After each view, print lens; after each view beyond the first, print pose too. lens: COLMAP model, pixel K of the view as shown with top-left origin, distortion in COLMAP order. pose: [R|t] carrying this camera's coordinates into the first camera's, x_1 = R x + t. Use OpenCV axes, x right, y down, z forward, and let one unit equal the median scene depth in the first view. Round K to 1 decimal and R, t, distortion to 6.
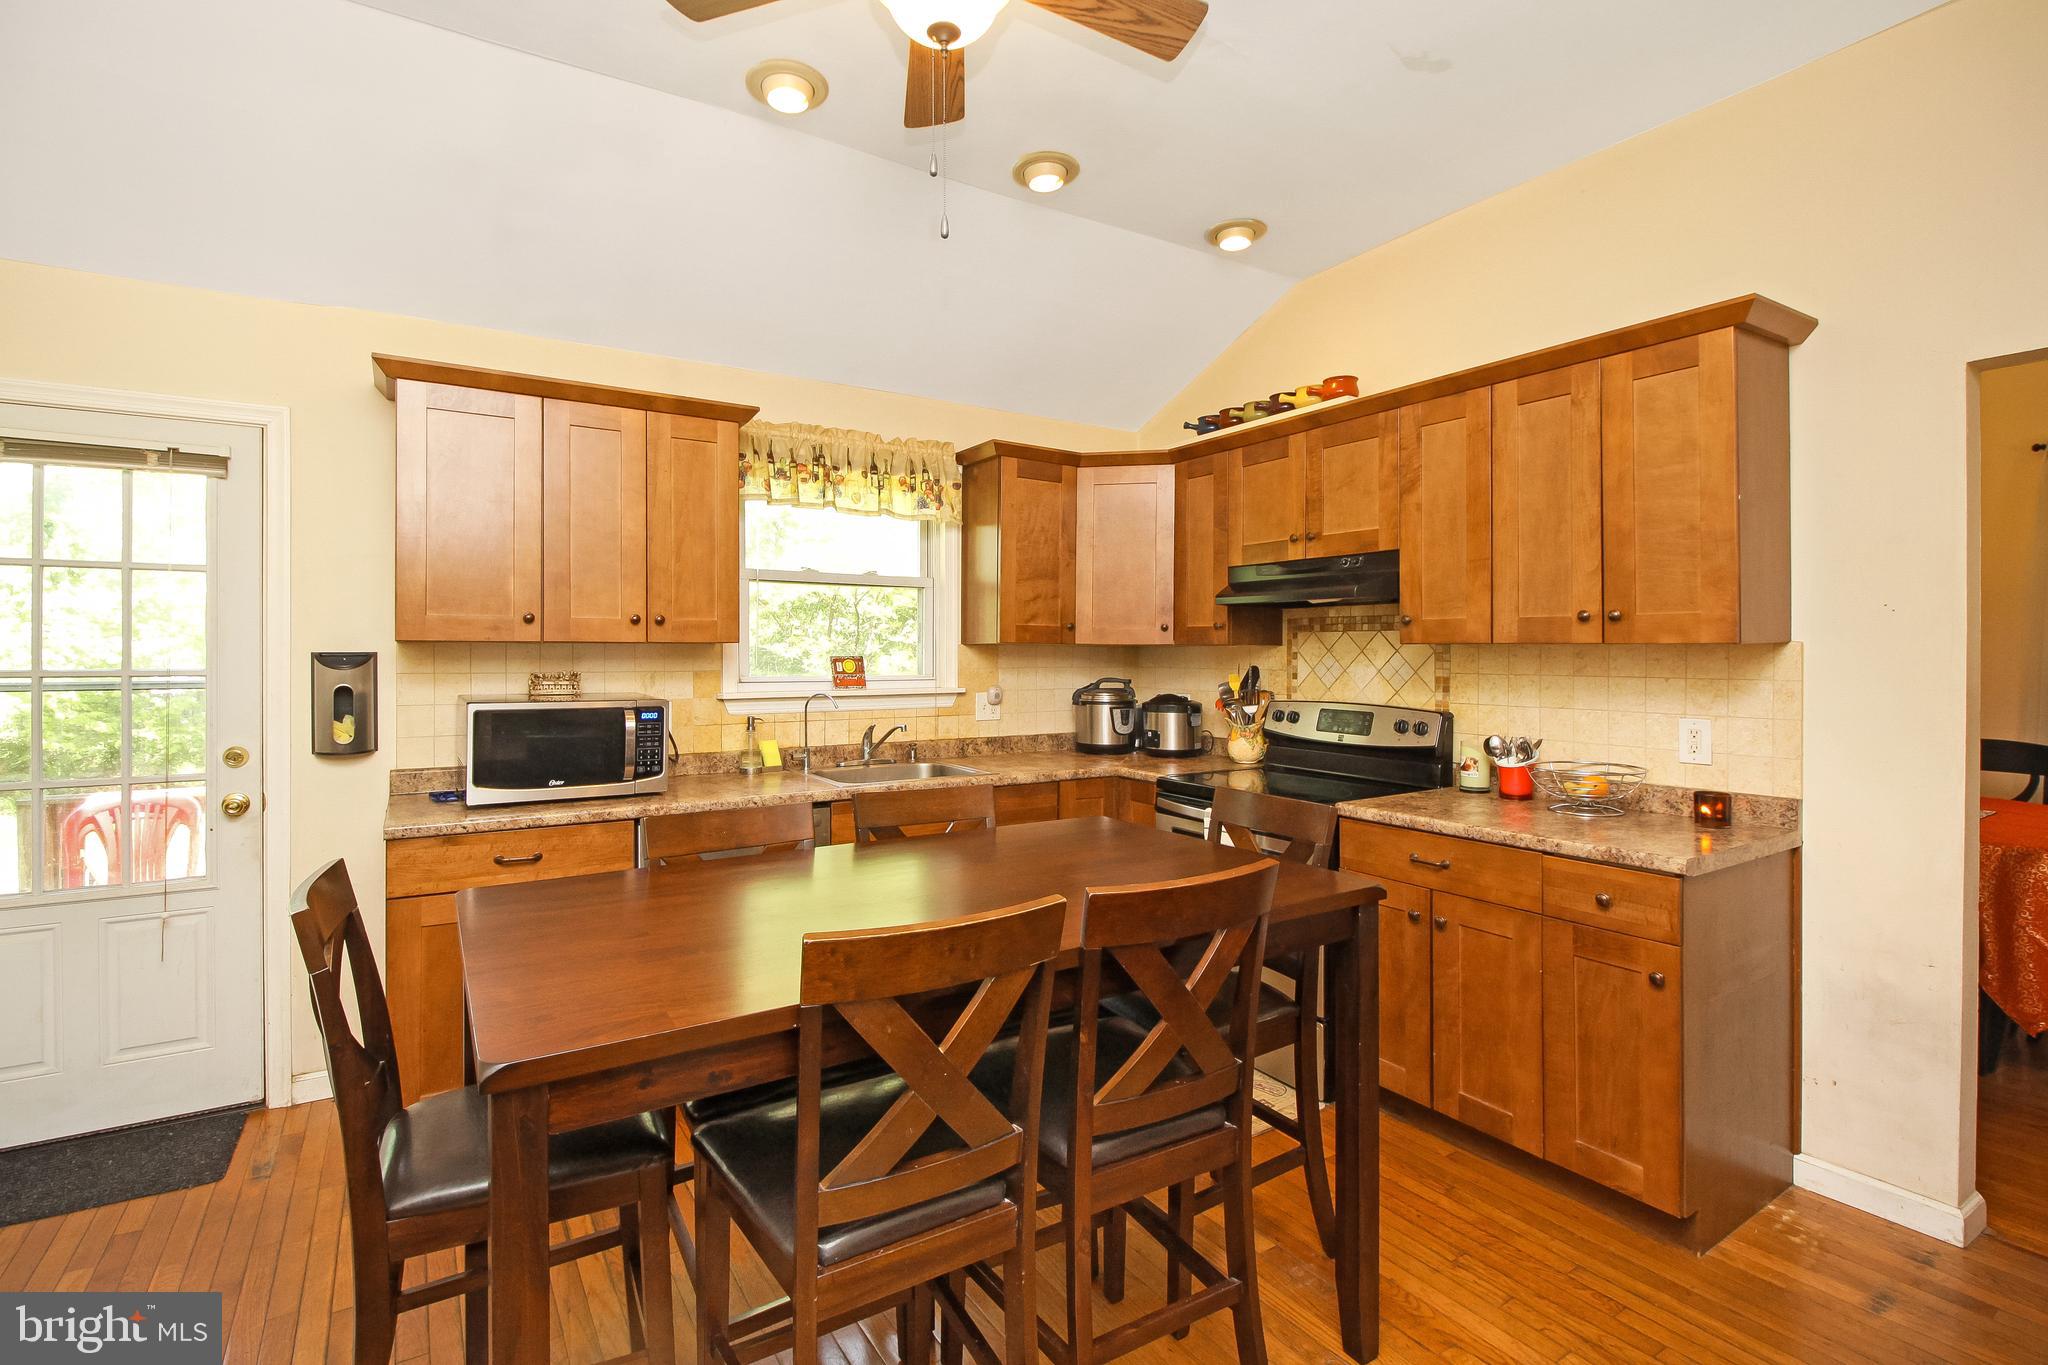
lens RADIAL K [[943.3, 0, 1015.0], [0, 943.3, 641.1], [0, 0, 1]] dist [0.006093, -0.010214]
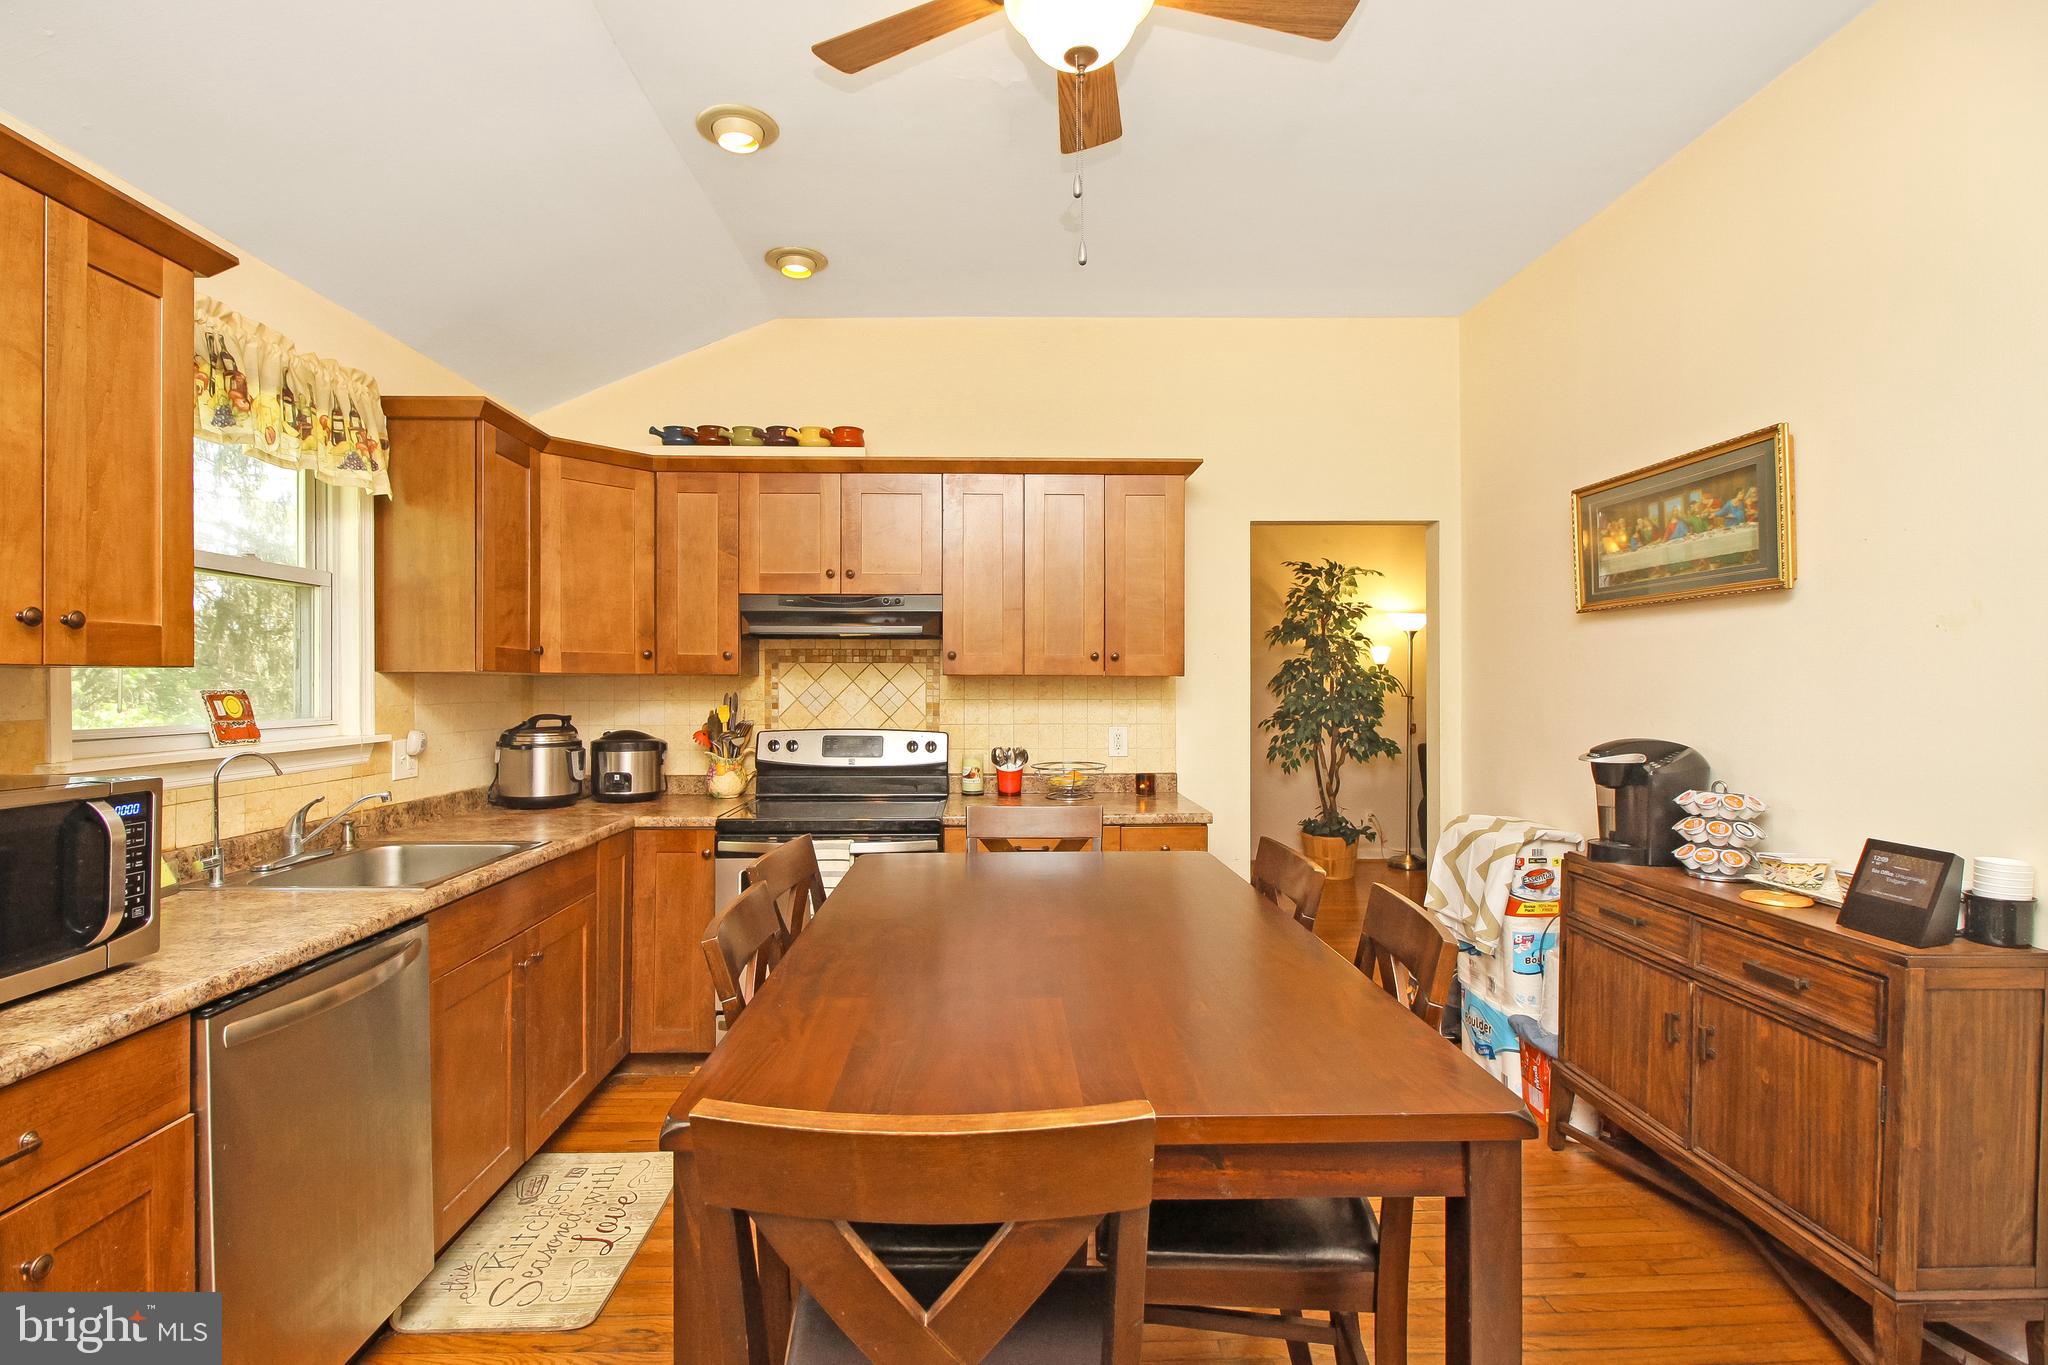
lens RADIAL K [[943.3, 0, 983.9], [0, 943.3, 679.8], [0, 0, 1]] dist [0.006093, -0.010214]
pose [[0.534477, 0.000253, 0.845183, -0.494461], [-0.007607, 0.999961, 0.004511, 0.002752], [-0.845149, -0.008840, 0.534458, 0.296823]]
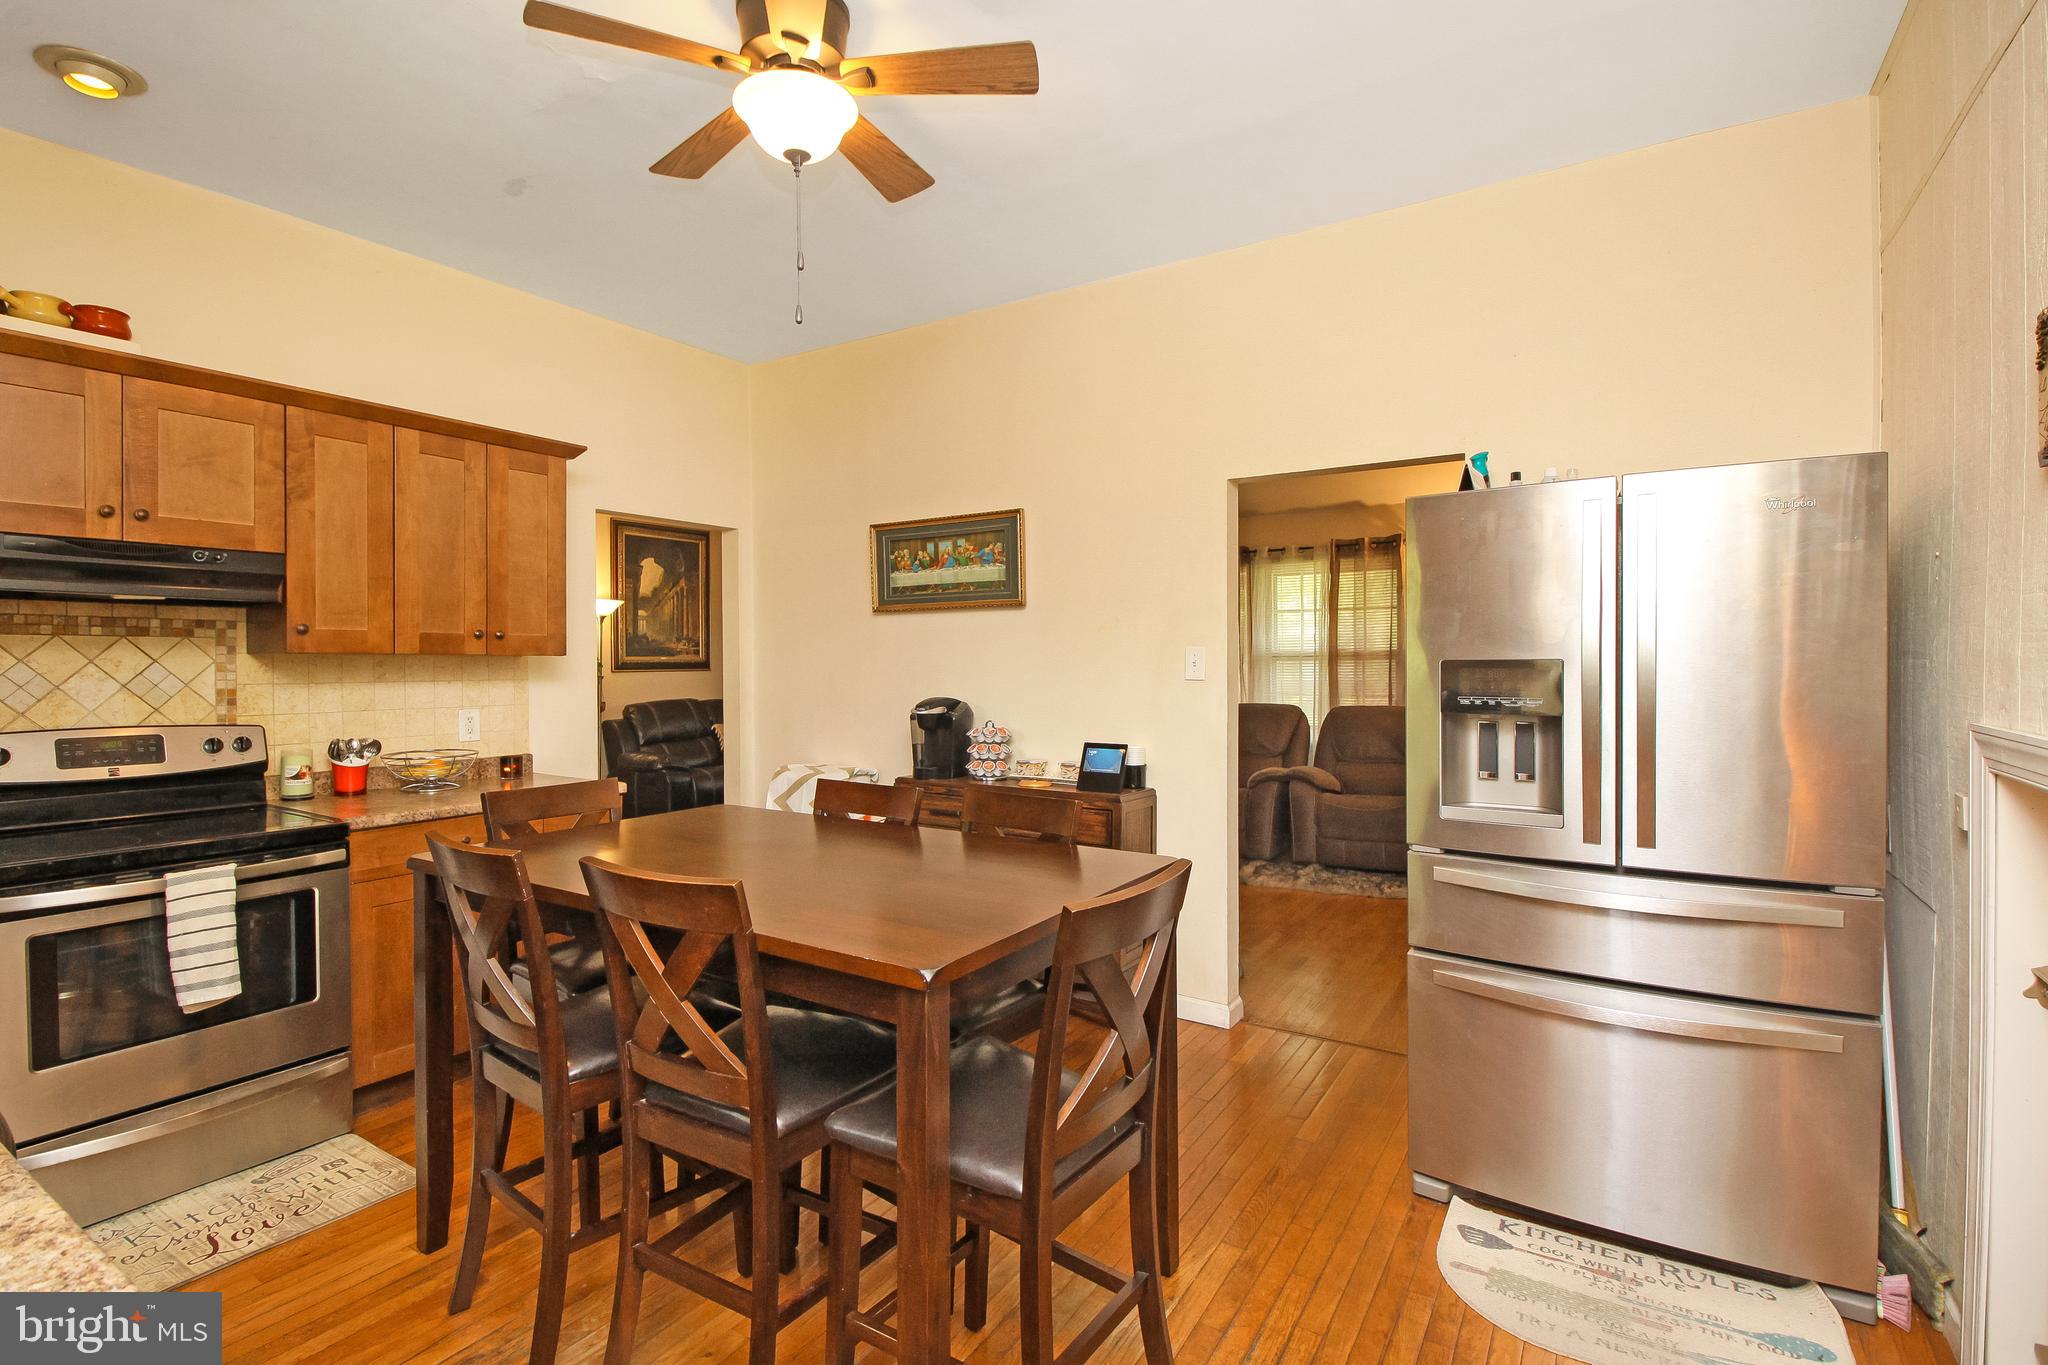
lens RADIAL K [[943.3, 0, 993.1], [0, 943.3, 655.7], [0, 0, 1]] dist [0.006093, -0.010214]
pose [[-0.387726, 0.006221, 0.921754, -0.664960], [-0.005628, 0.999943, -0.009116, 0.008966], [-0.921758, -0.008722, -0.387669, 0.636243]]
